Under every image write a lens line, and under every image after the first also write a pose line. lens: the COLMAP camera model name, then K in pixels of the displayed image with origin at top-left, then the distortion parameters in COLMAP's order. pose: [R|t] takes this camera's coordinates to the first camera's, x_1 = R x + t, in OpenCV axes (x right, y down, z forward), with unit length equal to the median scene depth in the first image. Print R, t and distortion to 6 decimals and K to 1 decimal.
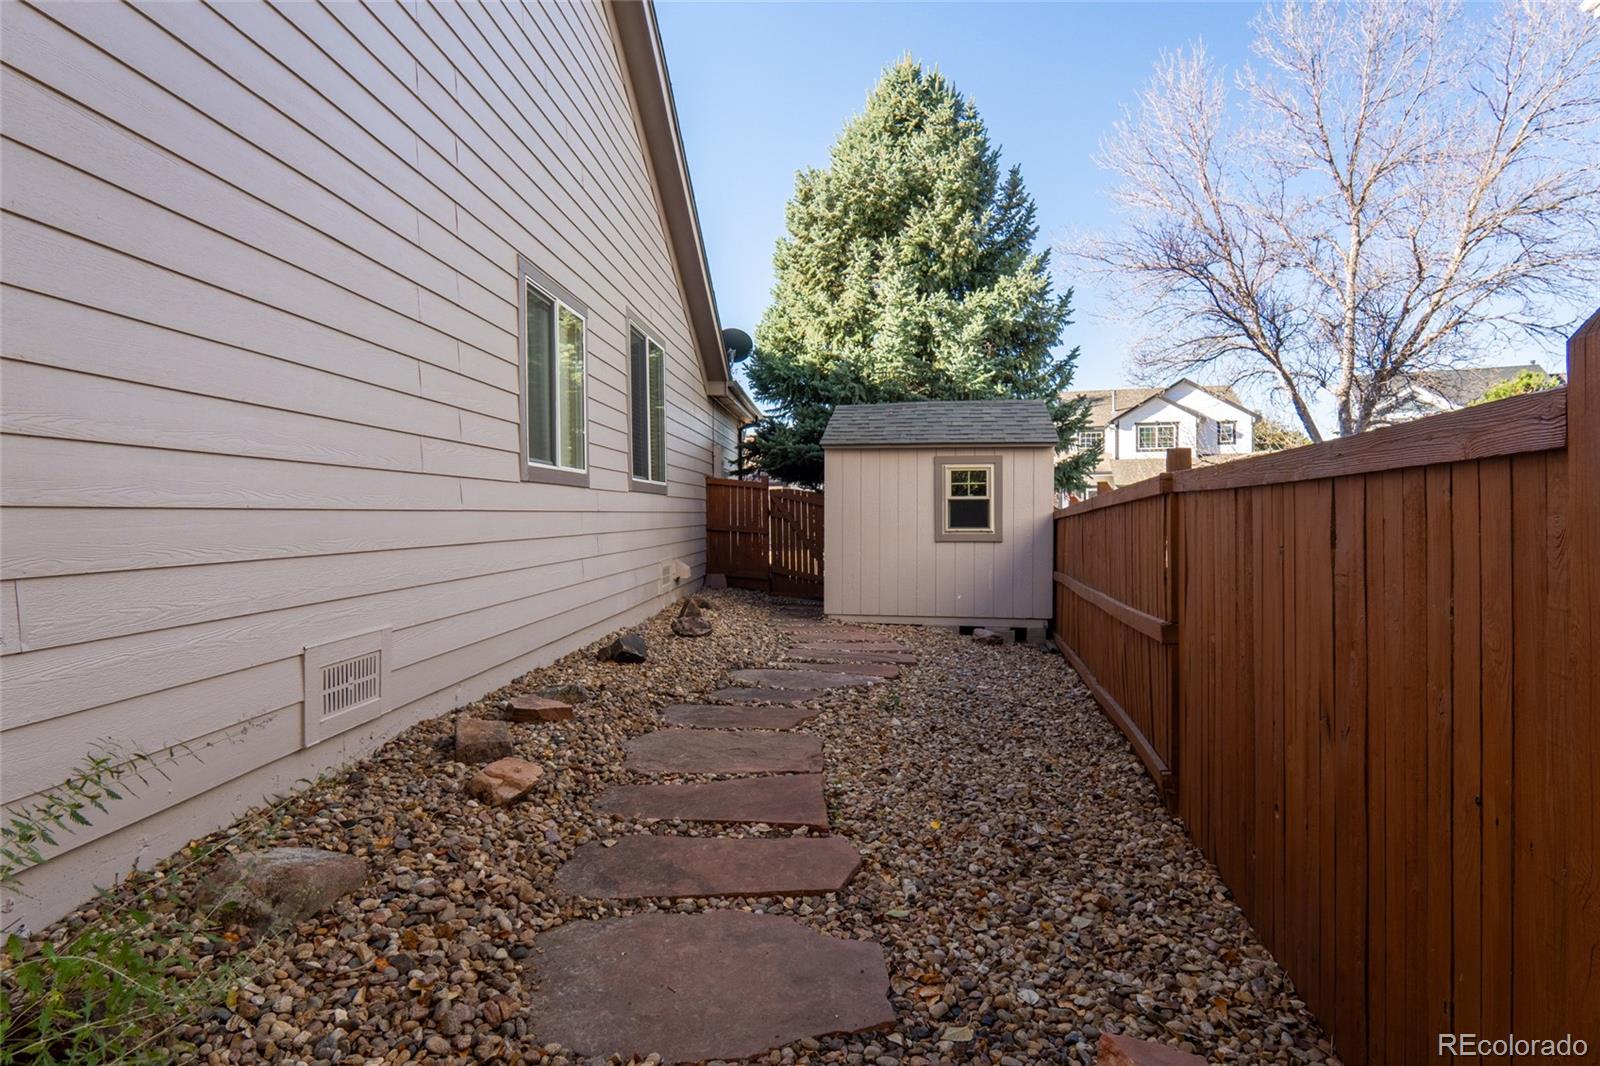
lens RADIAL K [[869.6, 0, 799.6], [0, 869.6, 525.1], [0, 0, 1]] dist [-0.031053, 0.007407]
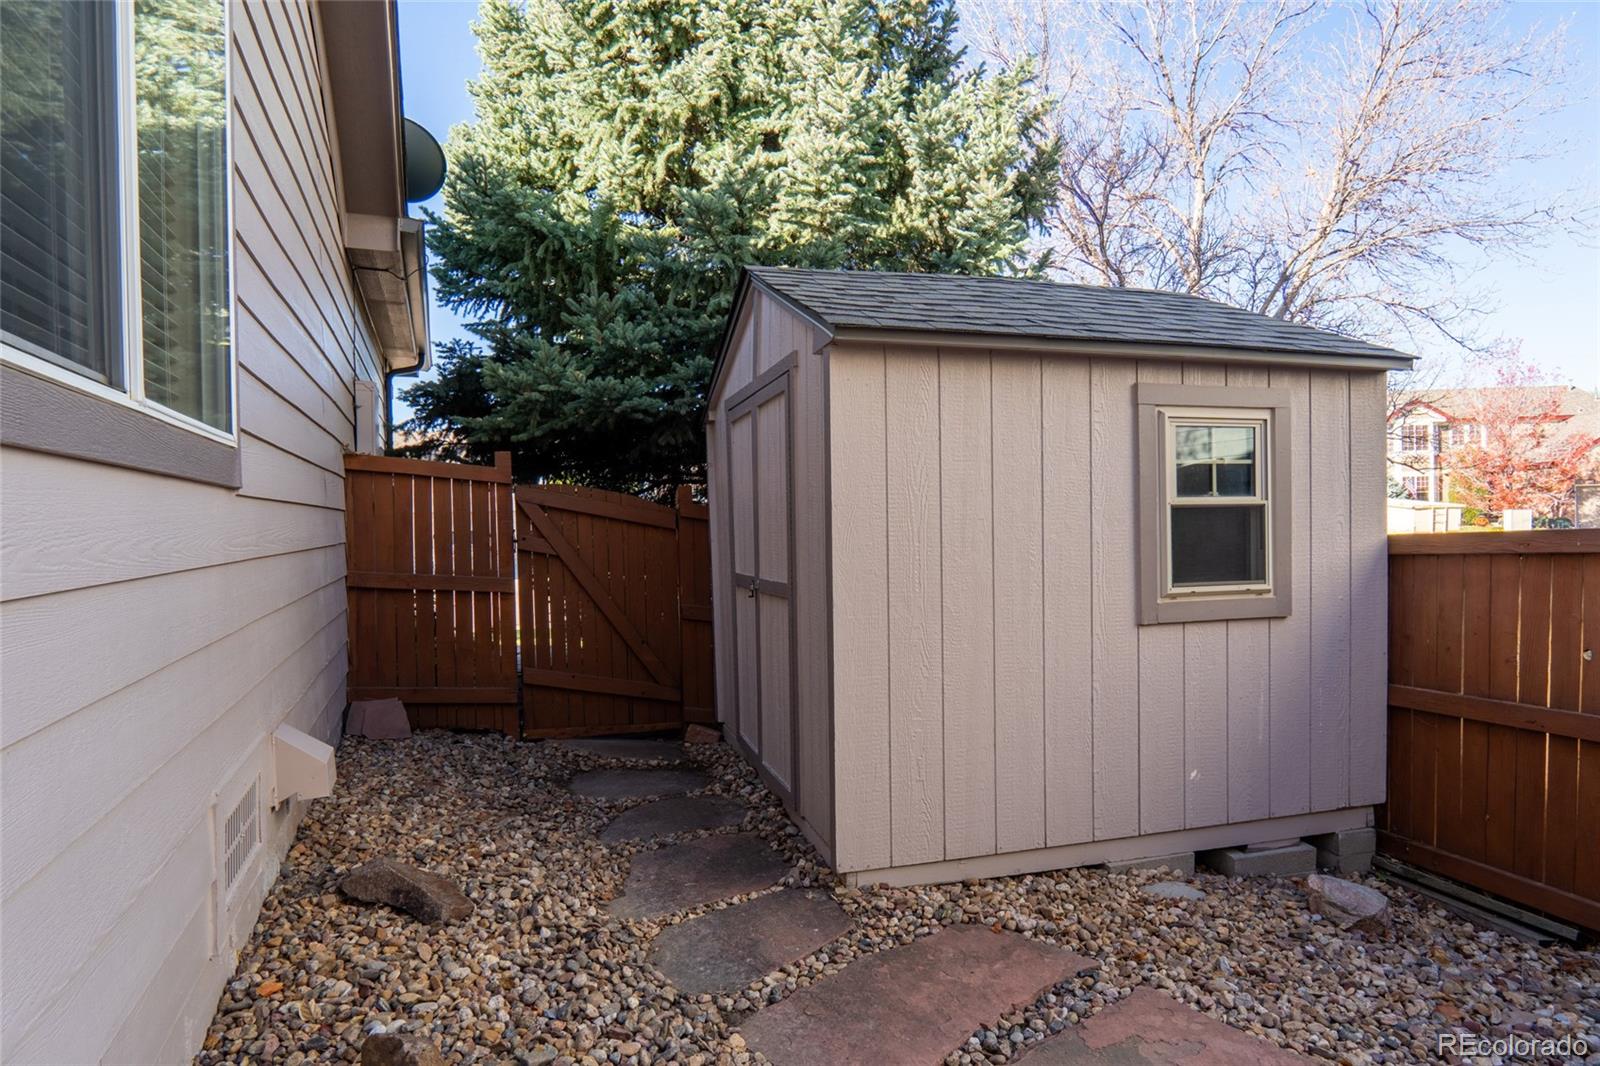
lens RADIAL K [[869.6, 0, 803.6], [0, 869.6, 525.2], [0, 0, 1]] dist [-0.031053, 0.007407]
pose [[0.901954, -0.011404, 0.431682, -0.112890], [0.016615, 0.999828, -0.008301, -0.019924], [-0.431513, 0.014659, 0.901988, 0.710224]]
